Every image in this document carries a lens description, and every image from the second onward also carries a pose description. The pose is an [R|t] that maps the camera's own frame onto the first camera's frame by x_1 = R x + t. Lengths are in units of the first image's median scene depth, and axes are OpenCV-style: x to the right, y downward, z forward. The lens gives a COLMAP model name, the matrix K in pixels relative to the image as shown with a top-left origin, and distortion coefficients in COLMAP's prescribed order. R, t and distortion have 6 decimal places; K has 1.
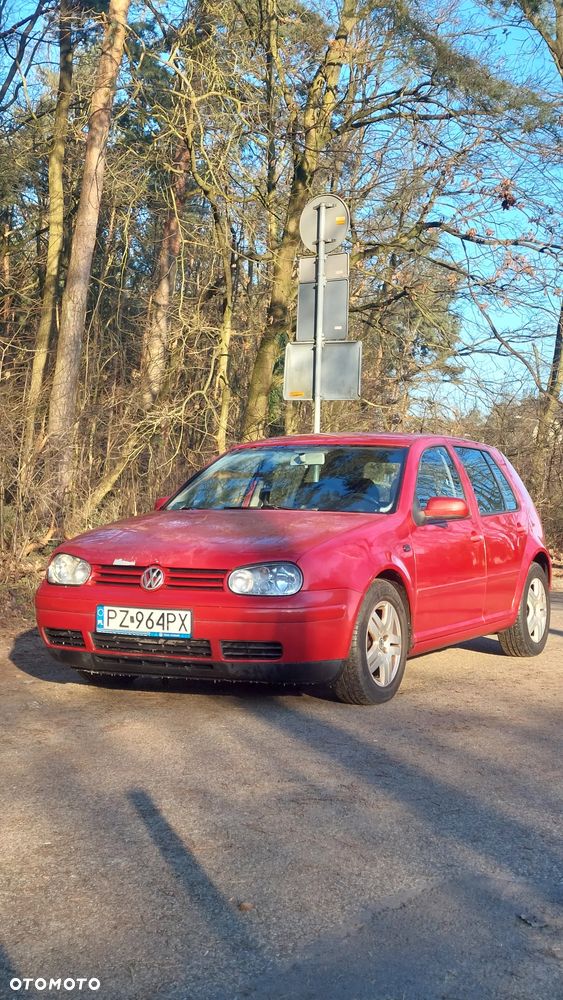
lens RADIAL K [[1393.6, 0, 309.4], [0, 1393.6, 502.3], [0, 0, 1]] dist [0.139789, -0.087910]
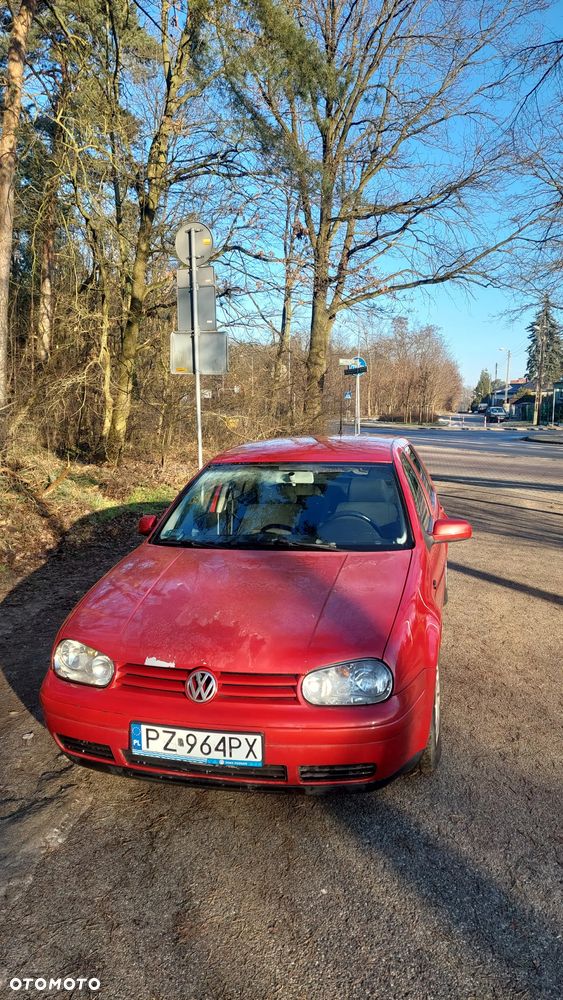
lens RADIAL K [[701.8, 0, 302.9], [0, 701.8, 503.5], [0, 0, 1]] dist [0.083097, -0.087001]
pose [[0.970723, -0.063819, 0.231569, -0.144343], [0.028821, 0.988040, 0.151481, -0.111874], [-0.238467, -0.140372, 0.960952, 0.610358]]
